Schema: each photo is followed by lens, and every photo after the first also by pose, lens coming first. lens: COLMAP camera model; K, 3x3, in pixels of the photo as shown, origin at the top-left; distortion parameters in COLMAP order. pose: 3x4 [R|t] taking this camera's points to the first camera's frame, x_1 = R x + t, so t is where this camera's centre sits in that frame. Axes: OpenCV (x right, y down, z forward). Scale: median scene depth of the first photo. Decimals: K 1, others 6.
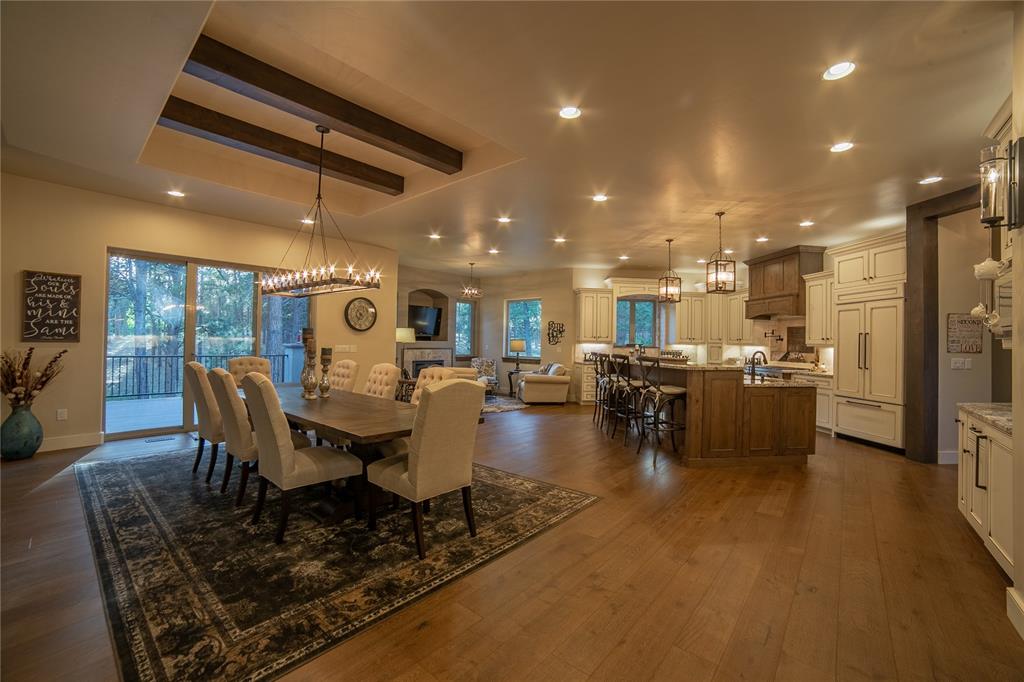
lens RADIAL K [[422.9, 0, 515.3], [0, 422.9, 332.0], [0, 0, 1]] dist [-0.108963, 0.041248]
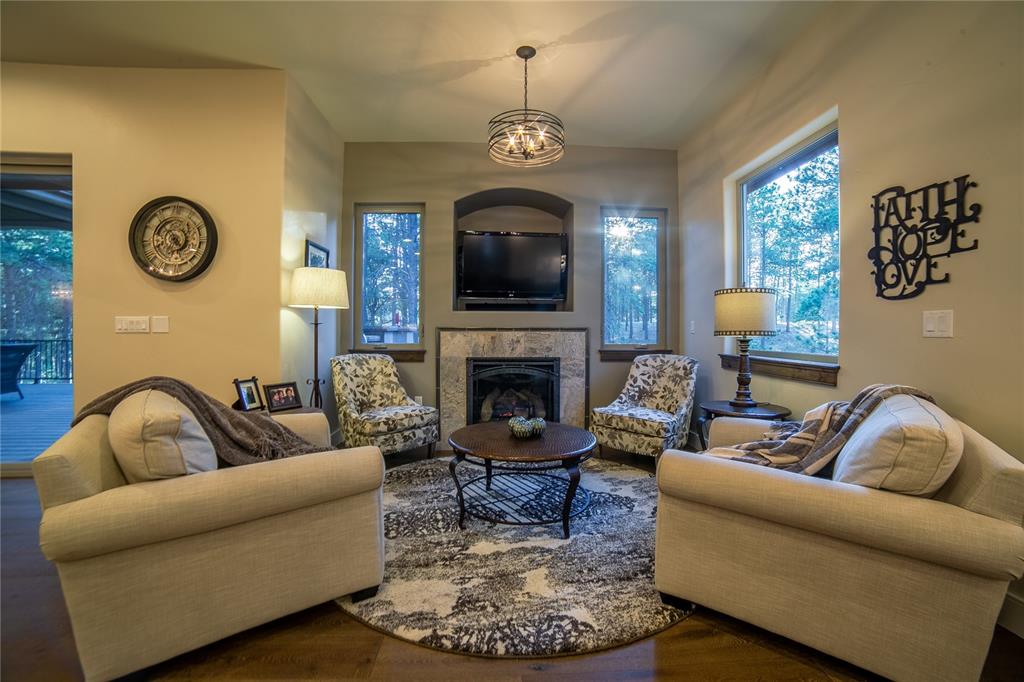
lens RADIAL K [[422.9, 0, 515.3], [0, 422.9, 332.0], [0, 0, 1]] dist [-0.108963, 0.041248]
pose [[0.686597, -0.014550, -0.726893, 0.107687], [0.024423, 0.999697, 0.003059, 0.044443], [0.726628, -0.019853, 0.686744, 0.787787]]
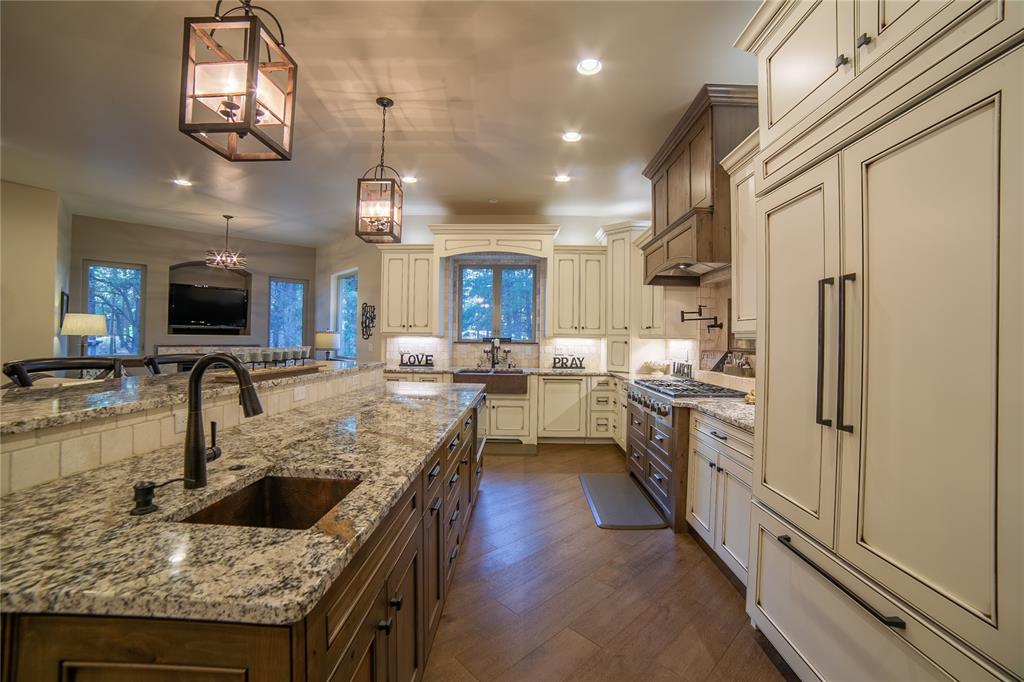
lens RADIAL K [[422.9, 0, 515.3], [0, 422.9, 332.0], [0, 0, 1]] dist [-0.108963, 0.041248]
pose [[0.992788, -0.008242, -0.119601, 0.418143], [0.008883, 0.999949, 0.004828, 0.019065], [0.119555, -0.005856, 0.992810, 0.432955]]
